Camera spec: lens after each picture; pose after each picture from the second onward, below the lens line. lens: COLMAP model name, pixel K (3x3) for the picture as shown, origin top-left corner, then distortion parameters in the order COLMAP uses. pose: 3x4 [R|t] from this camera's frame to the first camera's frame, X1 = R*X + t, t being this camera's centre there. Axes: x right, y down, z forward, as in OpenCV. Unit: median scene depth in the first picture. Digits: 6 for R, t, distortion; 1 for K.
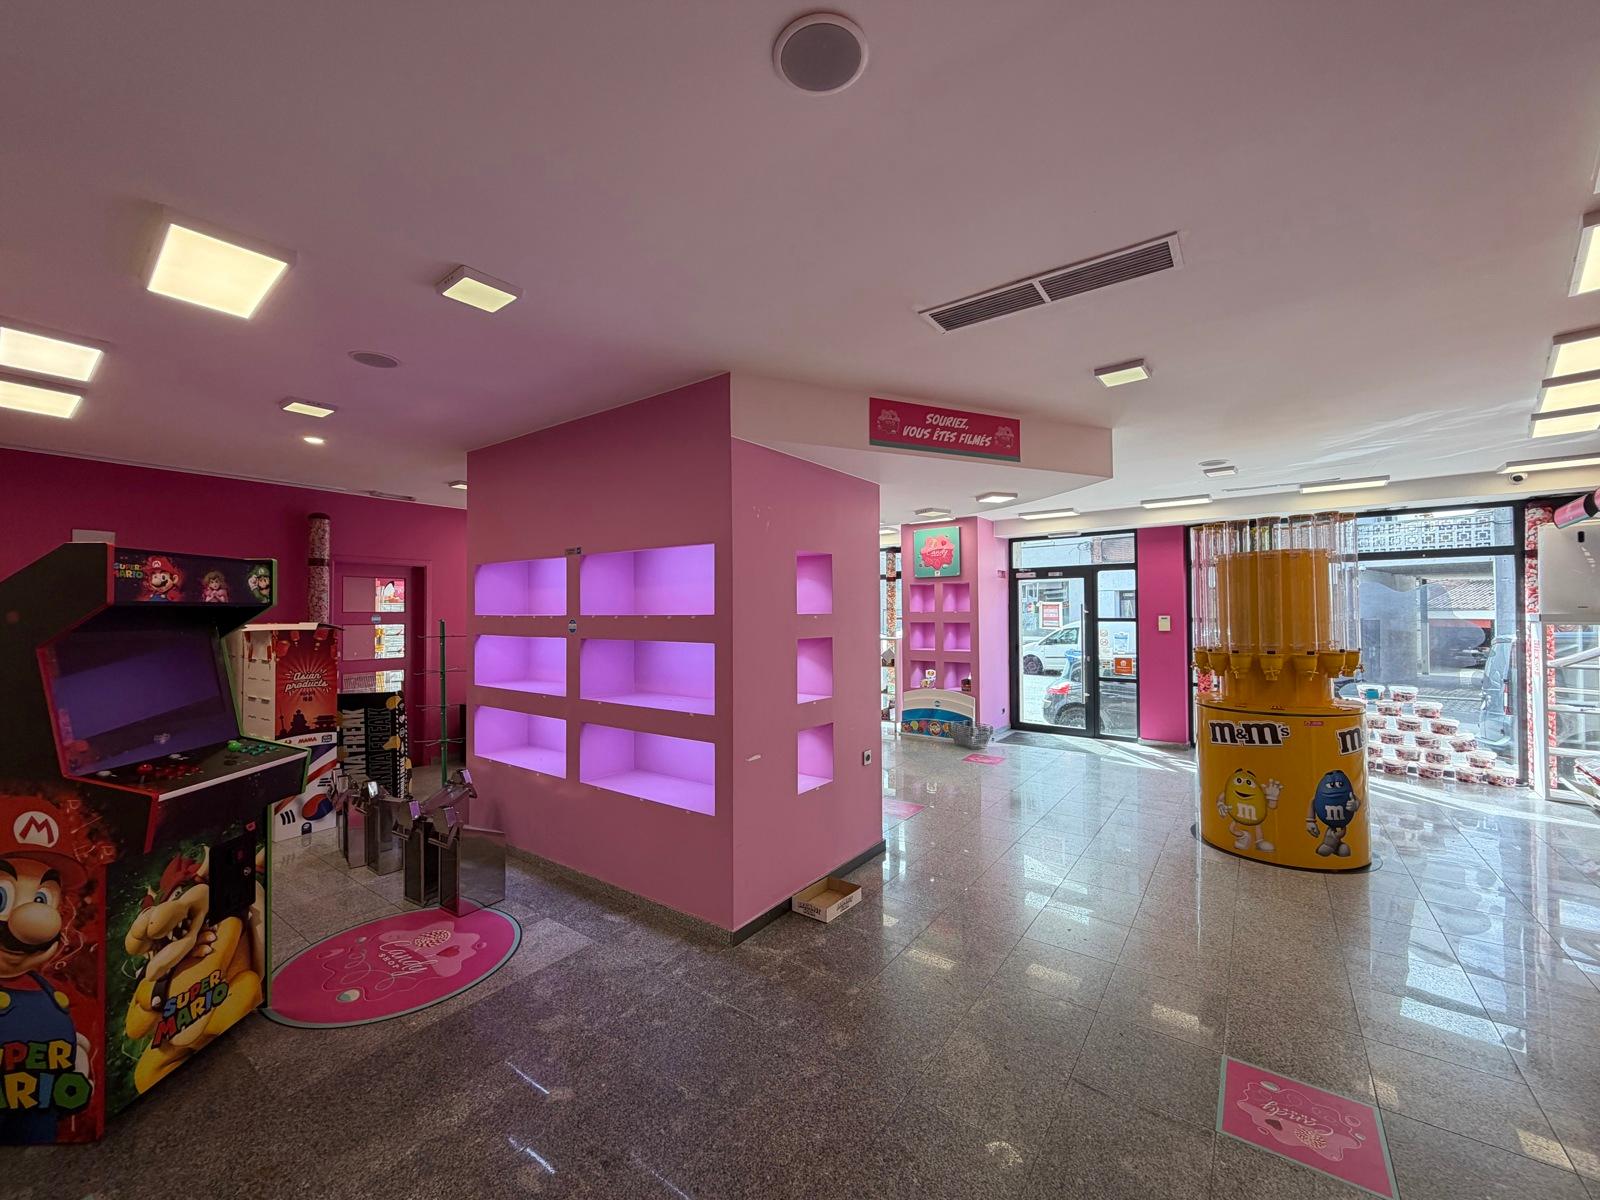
lens RADIAL K [[634.5, 0, 794.1], [0, 634.5, 599.3], [0, 0, 1]] dist [-0.000817, -0.000485]
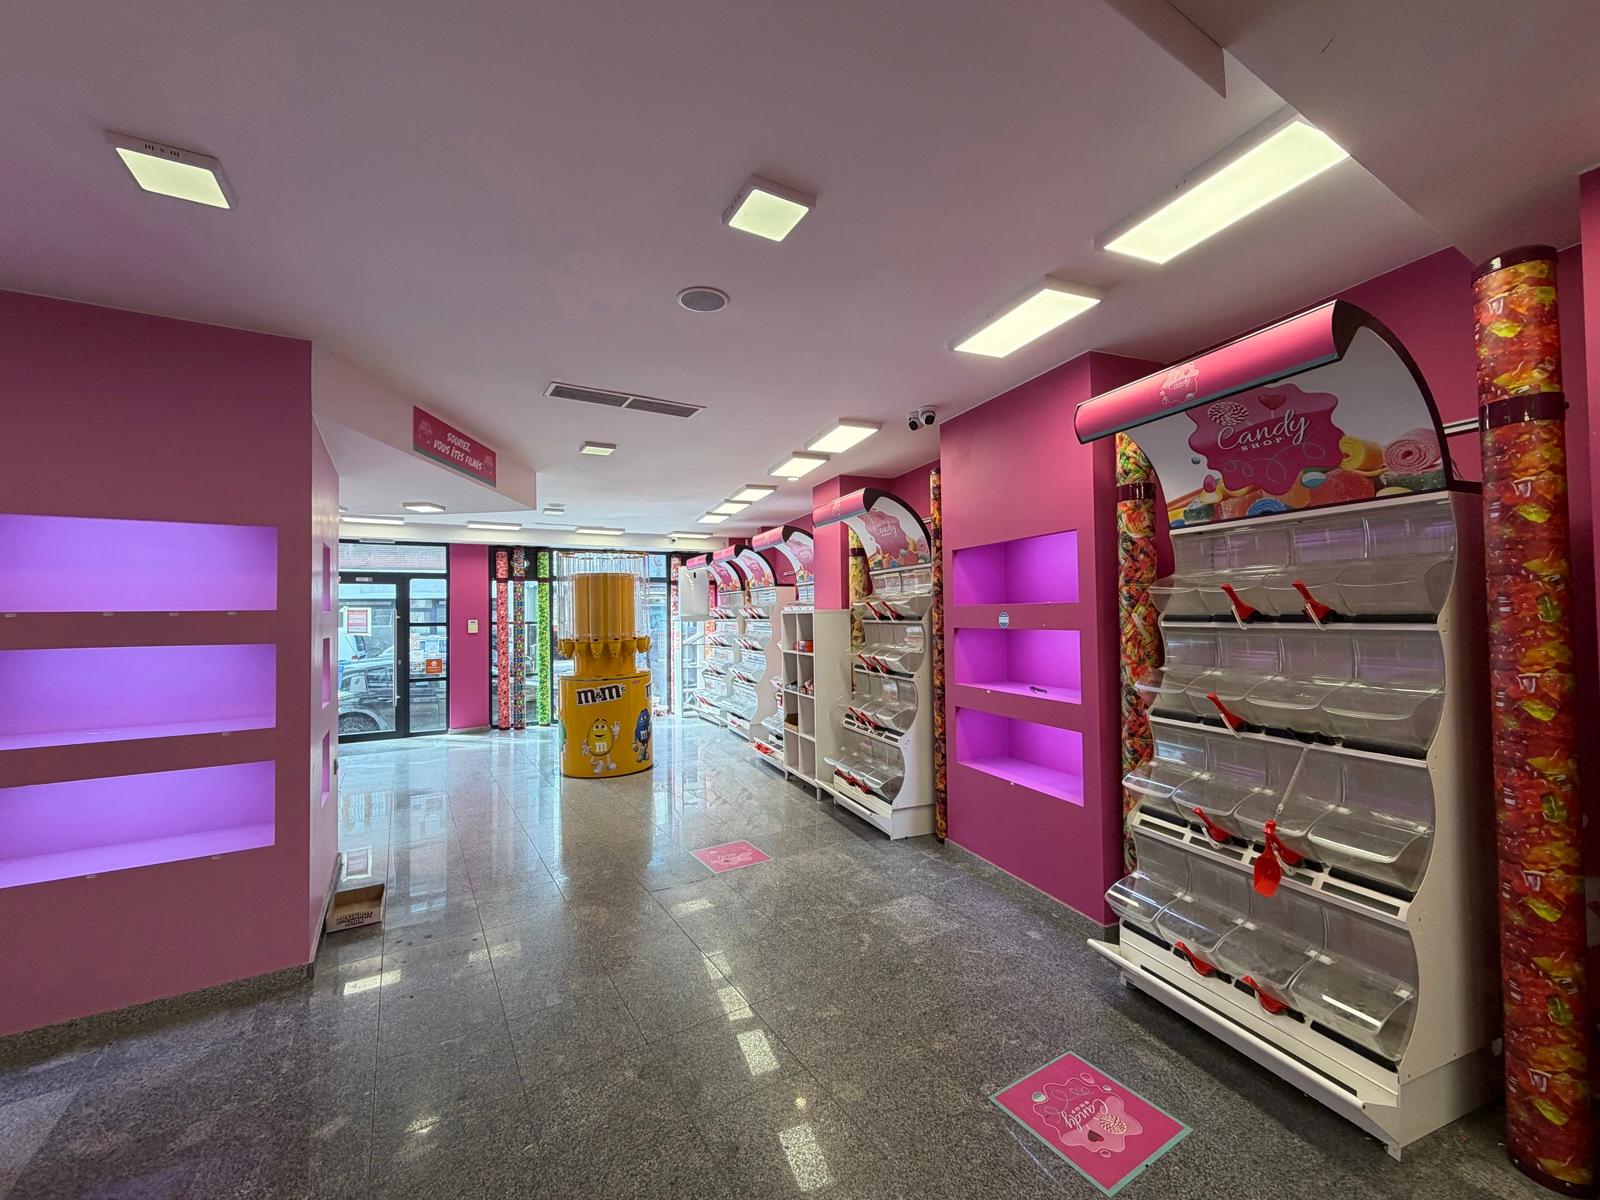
lens RADIAL K [[634.5, 0, 794.1], [0, 634.5, 599.3], [0, 0, 1]] dist [-0.000817, -0.000485]
pose [[0.373523, 0.023560, 0.927322, -0.505623], [-0.006442, 0.999719, -0.022804, 0.018682], [-0.927598, 0.002544, 0.373570, 0.020264]]
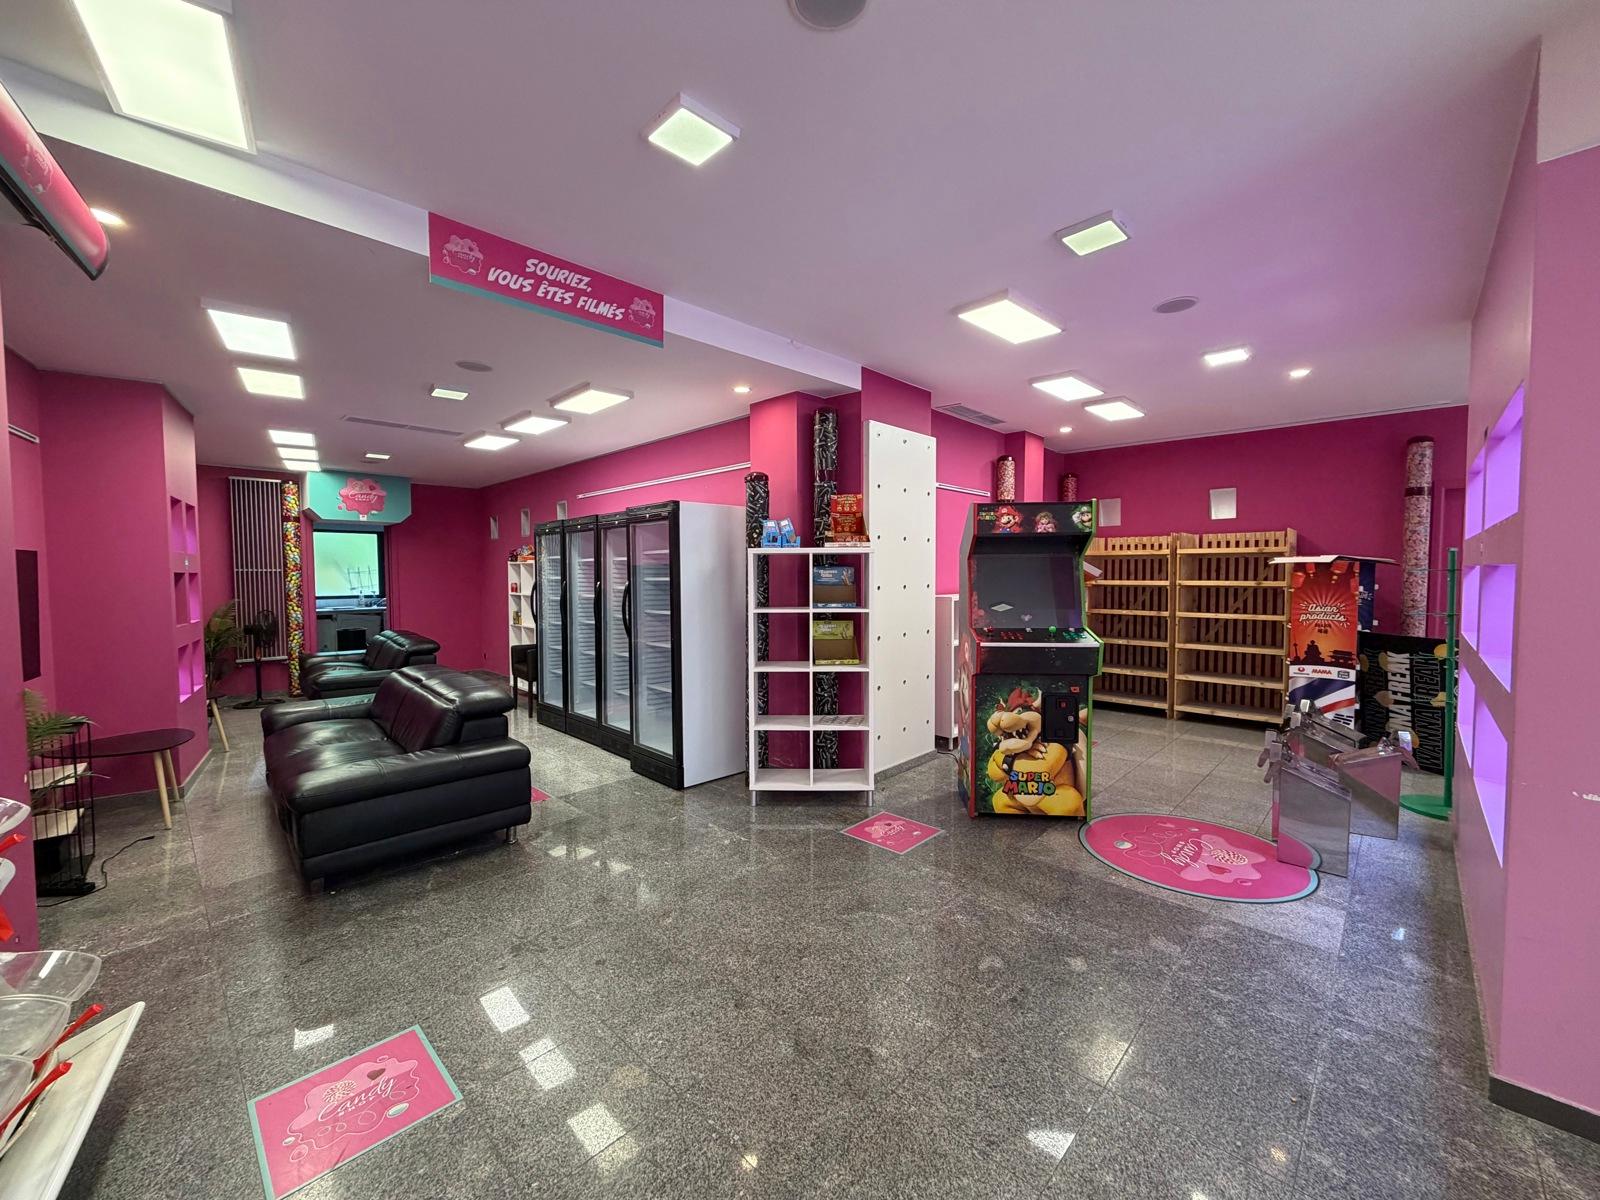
lens RADIAL K [[634.5, 0, 794.1], [0, 634.5, 599.3], [0, 0, 1]] dist [-0.000817, -0.000485]
pose [[-0.132352, 0.049816, -0.989950, 0.384226], [0.023467, 0.998614, 0.047115, 0.044879], [0.990925, -0.016995, -0.133338, 0.344336]]
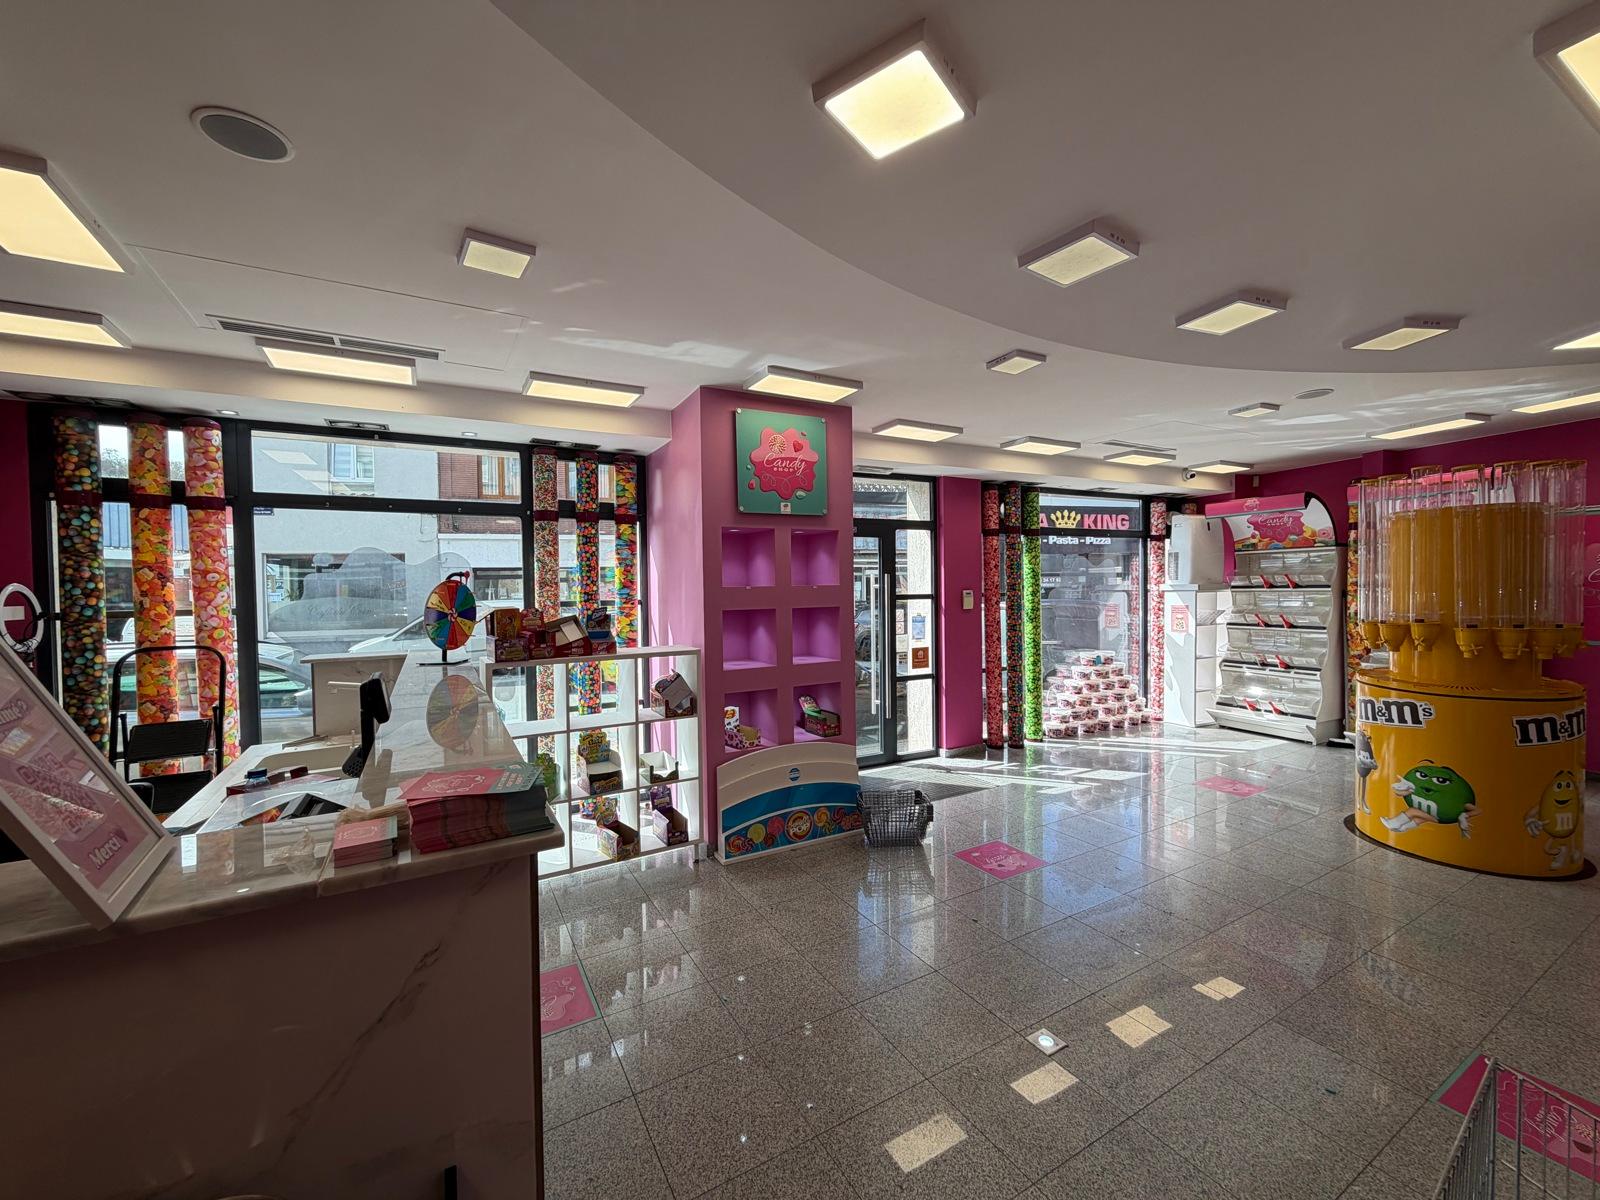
lens RADIAL K [[634.5, 0, 794.1], [0, 634.5, 599.3], [0, 0, 1]] dist [-0.000817, -0.000485]
pose [[0.408776, -0.018996, 0.912437, -0.423289], [-0.004518, 0.999729, 0.022837, 0.035322], [-0.912624, -0.013457, 0.408579, 1.561147]]
